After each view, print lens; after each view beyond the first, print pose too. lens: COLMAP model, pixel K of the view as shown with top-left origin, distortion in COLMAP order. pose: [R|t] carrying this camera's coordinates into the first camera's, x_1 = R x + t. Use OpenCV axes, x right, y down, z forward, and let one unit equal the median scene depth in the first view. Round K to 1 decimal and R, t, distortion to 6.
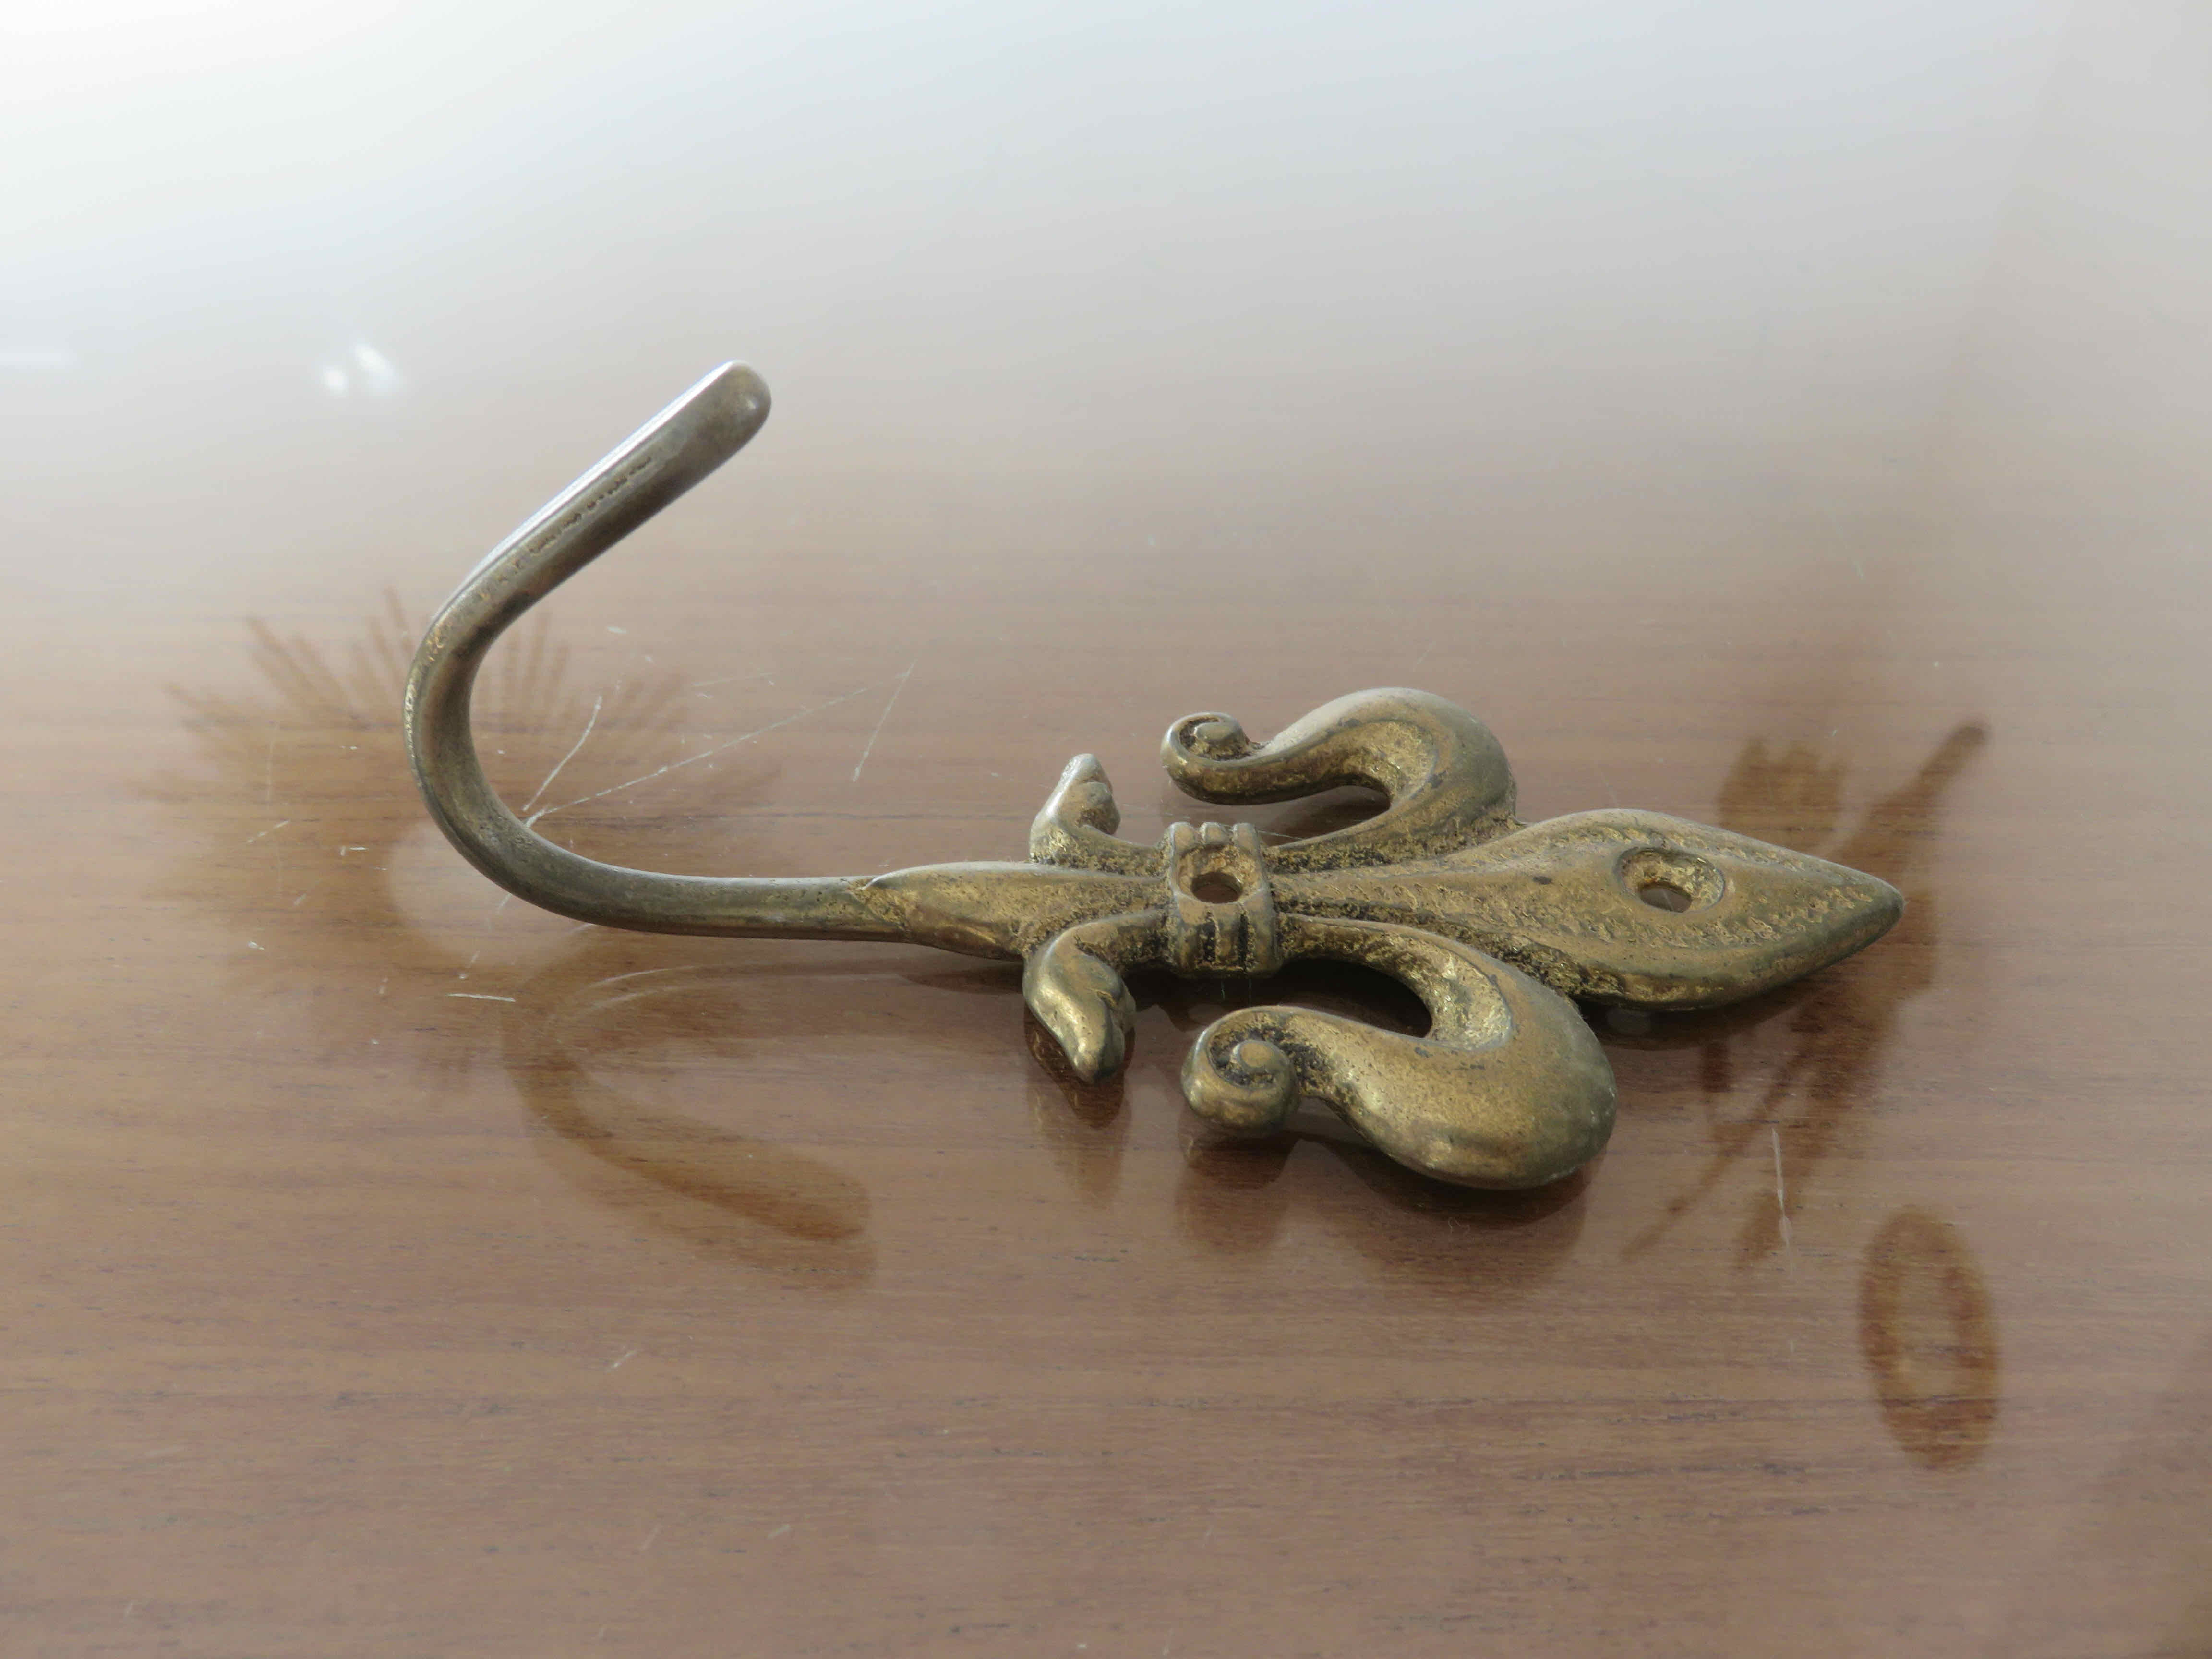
lens RADIAL K [[1658.8, 0, 1108.0], [0, 1658.8, 824.1], [0, 0, 1]] dist [-0.004384, -0.017802]
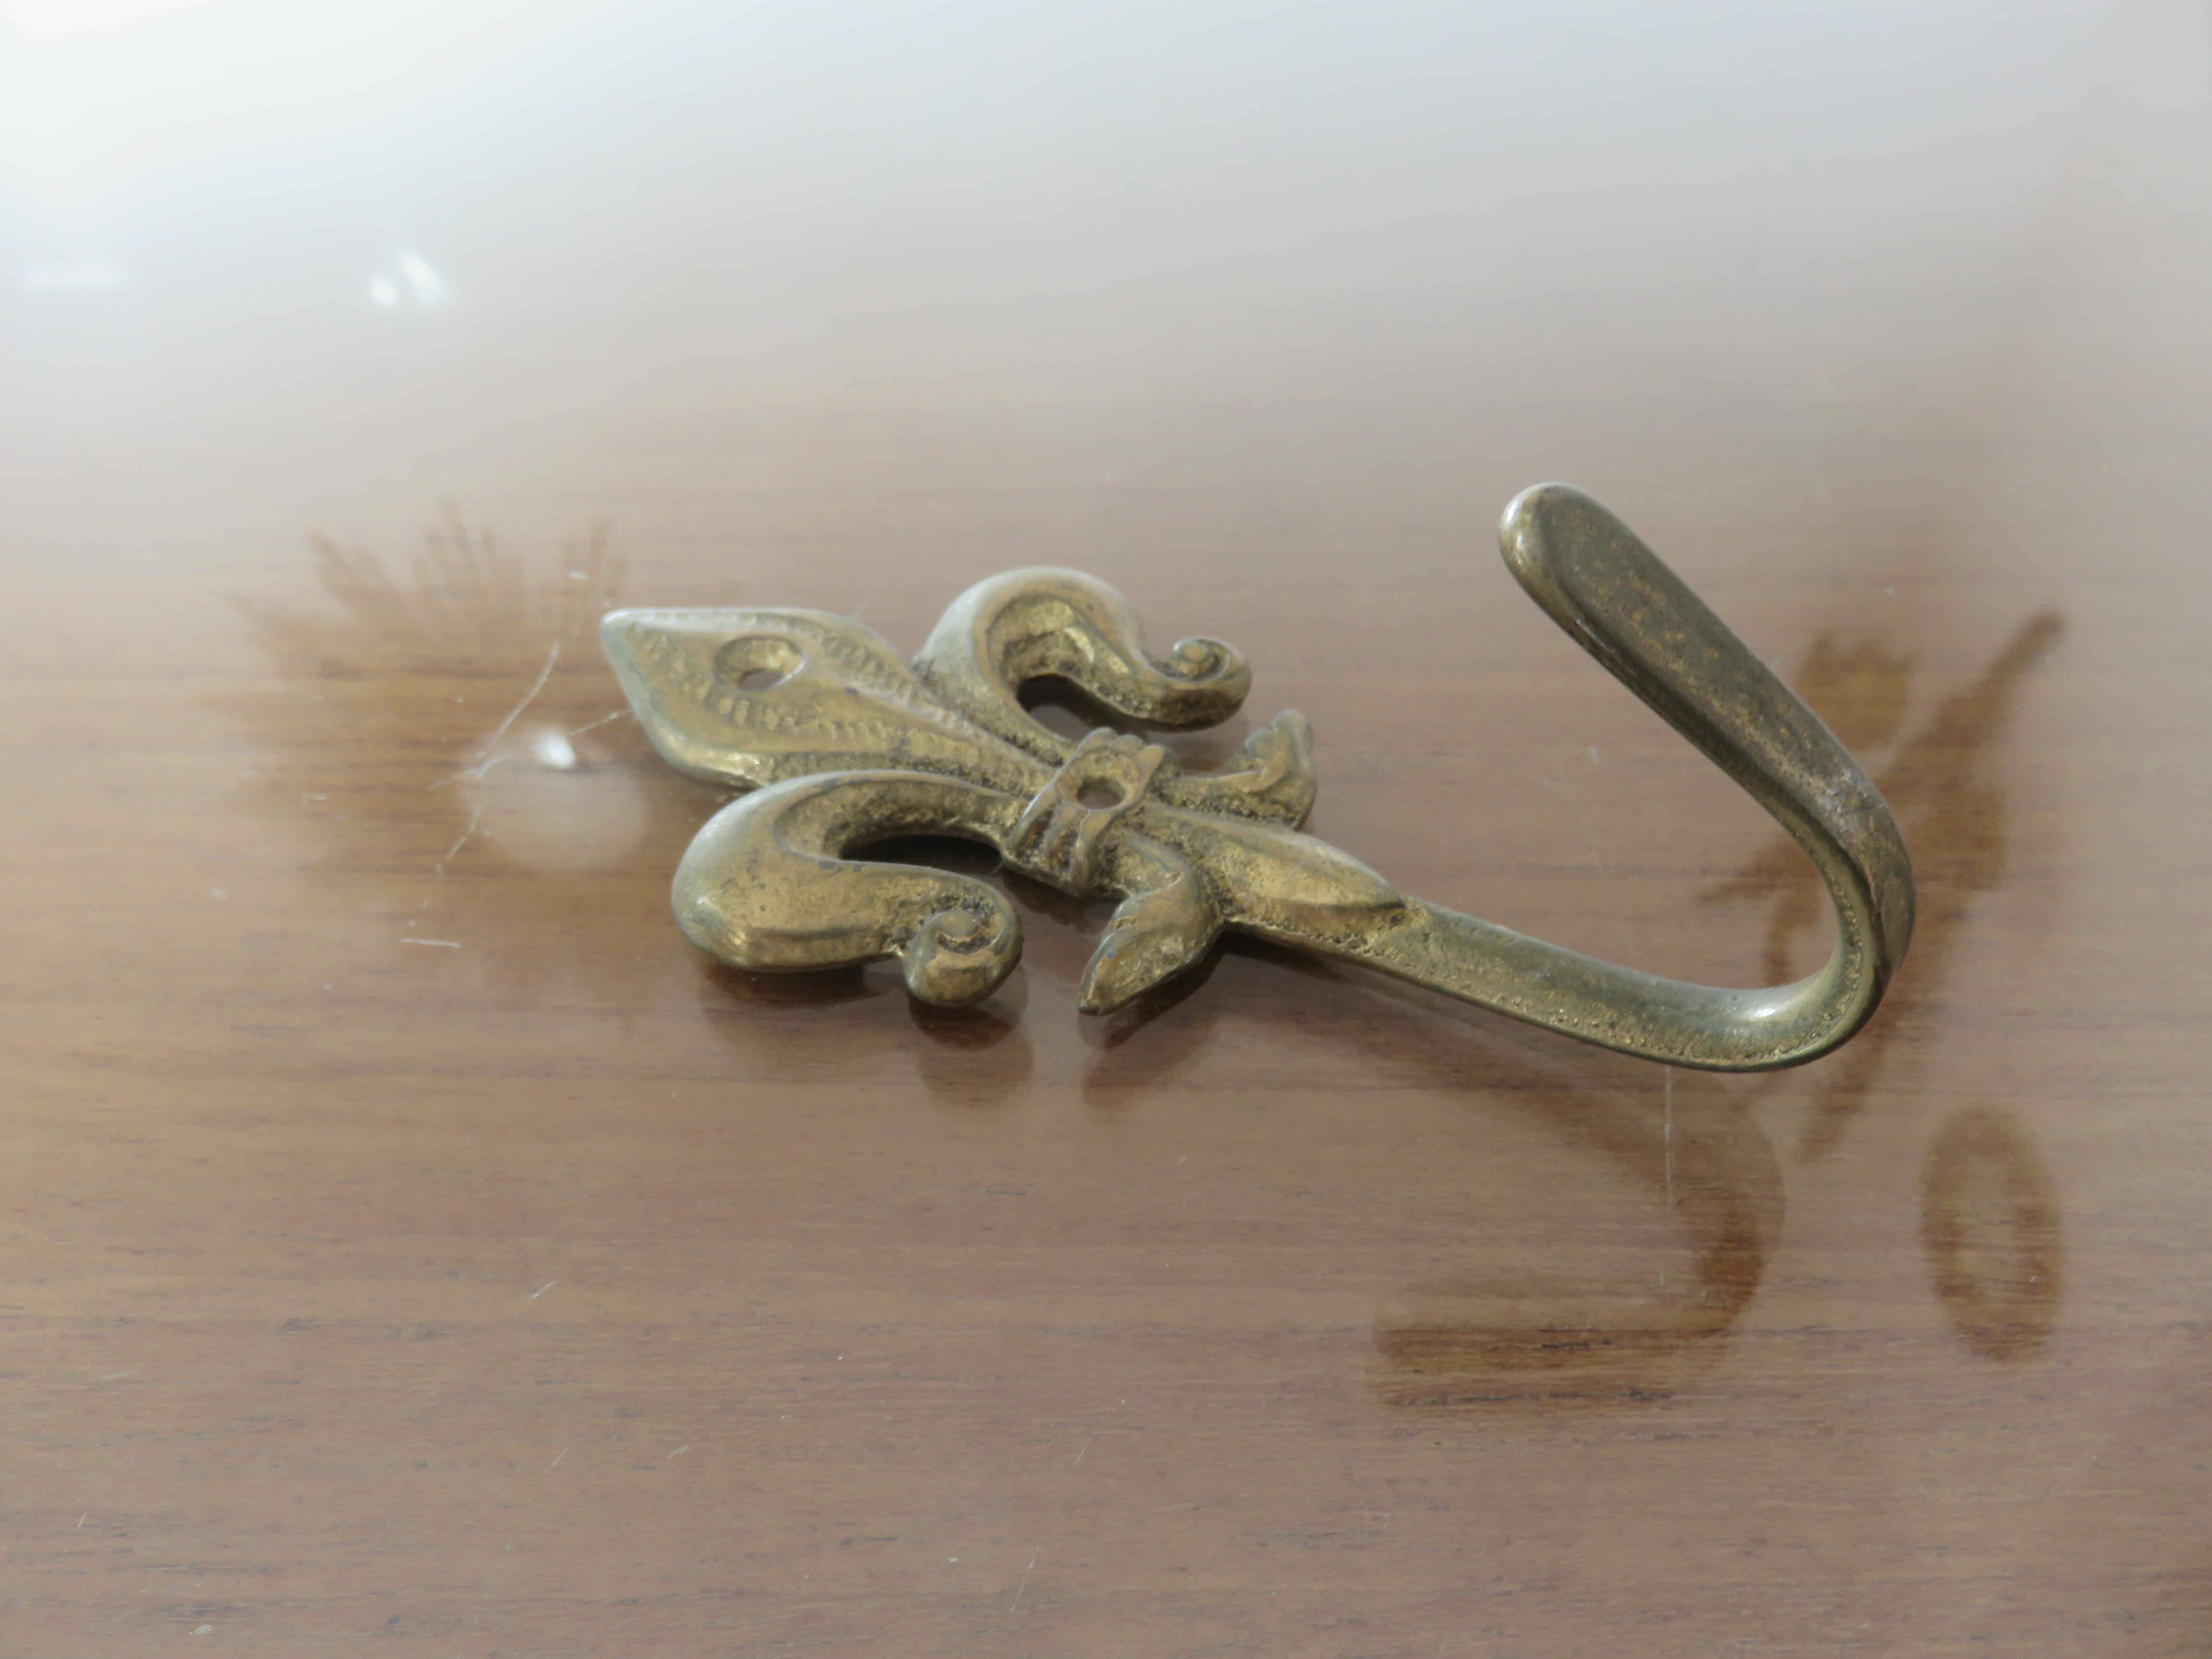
lens RADIAL K [[1660.5, 0, 1106.0], [0, 1660.5, 829.5], [0, 0, 1]] dist [-0.004352, -0.015297]
pose [[0.999153, -0.009472, -0.040040, 0.109860], [0.011940, 0.998014, 0.061852, -0.031730], [0.039375, -0.062278, 0.997282, -0.026385]]
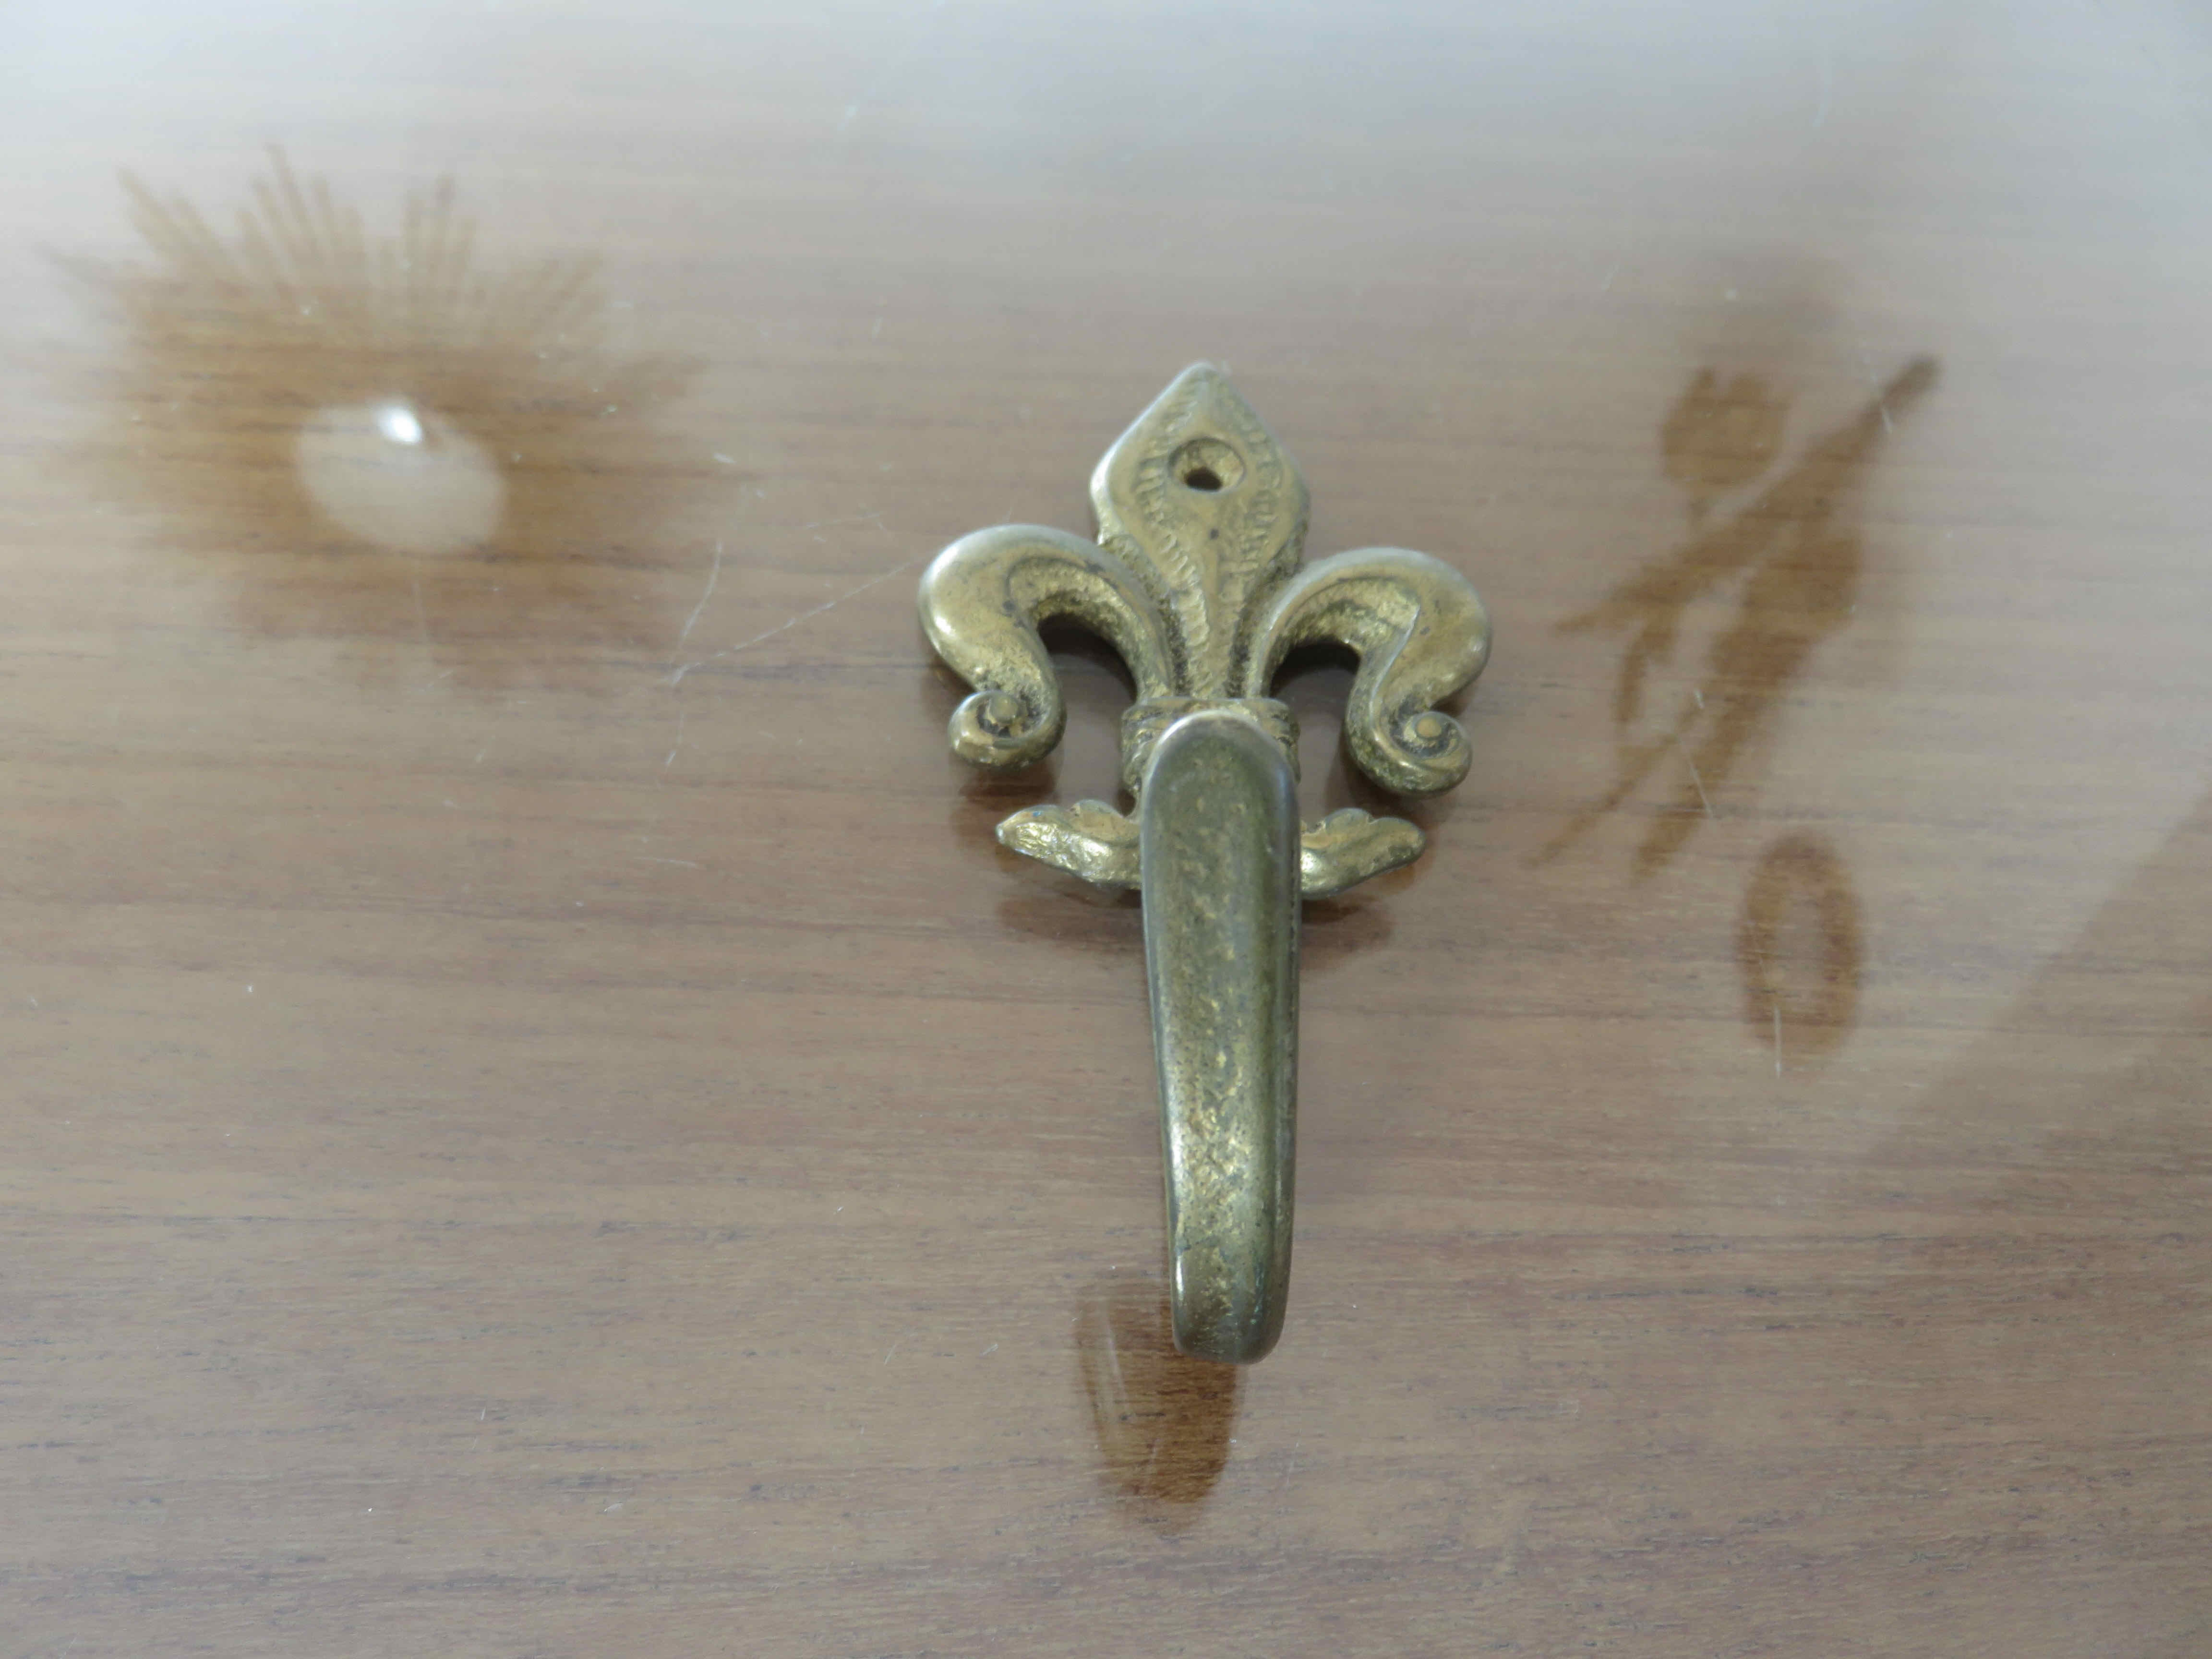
lens RADIAL K [[1658.8, 0, 1108.0], [0, 1658.8, 824.1], [0, 0, 1]] dist [-0.004384, -0.017802]
pose [[0.998534, 0.021566, 0.049652, -0.160730], [-0.032835, 0.970515, 0.238795, -0.241919], [-0.043038, -0.240075, 0.969800, -0.124839]]
